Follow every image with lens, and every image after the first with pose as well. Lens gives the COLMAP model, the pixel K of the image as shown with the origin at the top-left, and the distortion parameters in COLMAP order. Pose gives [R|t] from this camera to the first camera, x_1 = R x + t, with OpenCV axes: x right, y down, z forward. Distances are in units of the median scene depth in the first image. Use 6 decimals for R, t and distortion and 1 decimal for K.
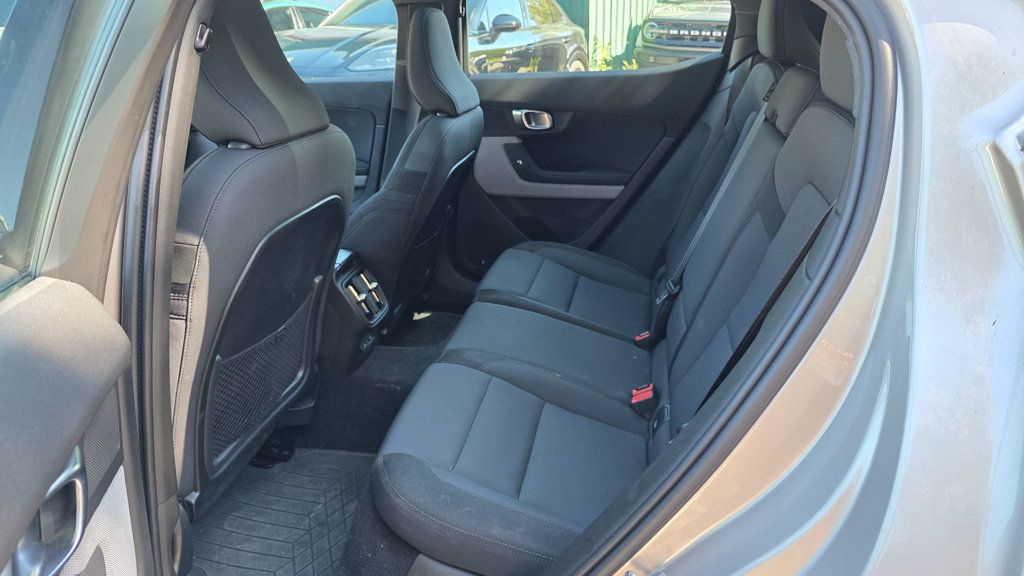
lens RADIAL K [[682.7, 0, 518.0], [0, 682.7, 290.2], [0, 0, 1]] dist [-0.008335, -0.005411]
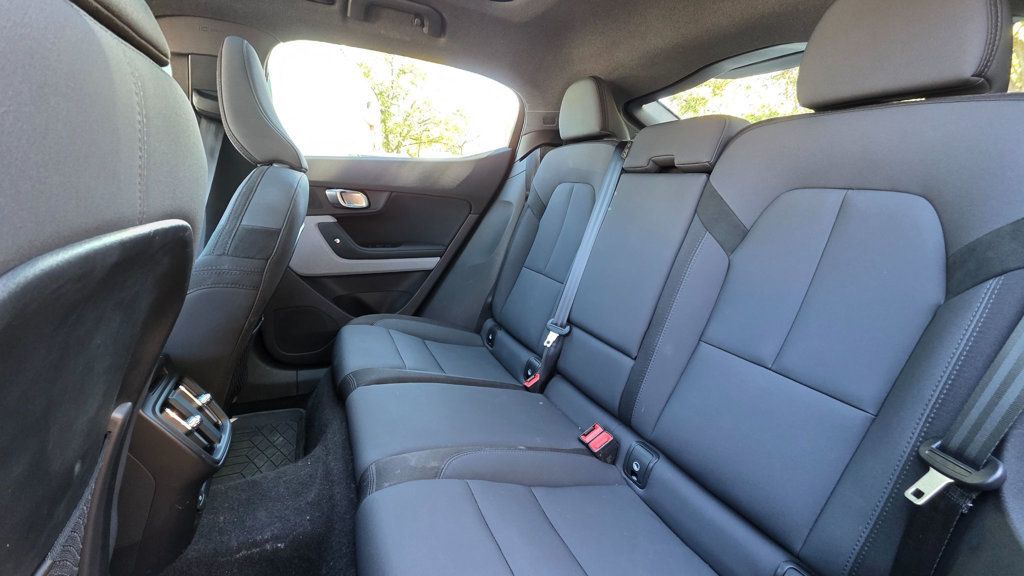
lens RADIAL K [[410.7, 0, 528.1], [0, 410.7, 287.9], [0, 0, 1]] dist [0.002991, -0.000381]
pose [[0.796438, -0.097329, 0.596836, -0.150473], [0.182790, 0.979541, -0.084184, -0.016851], [-0.576432, 0.176143, 0.797935, 0.384455]]
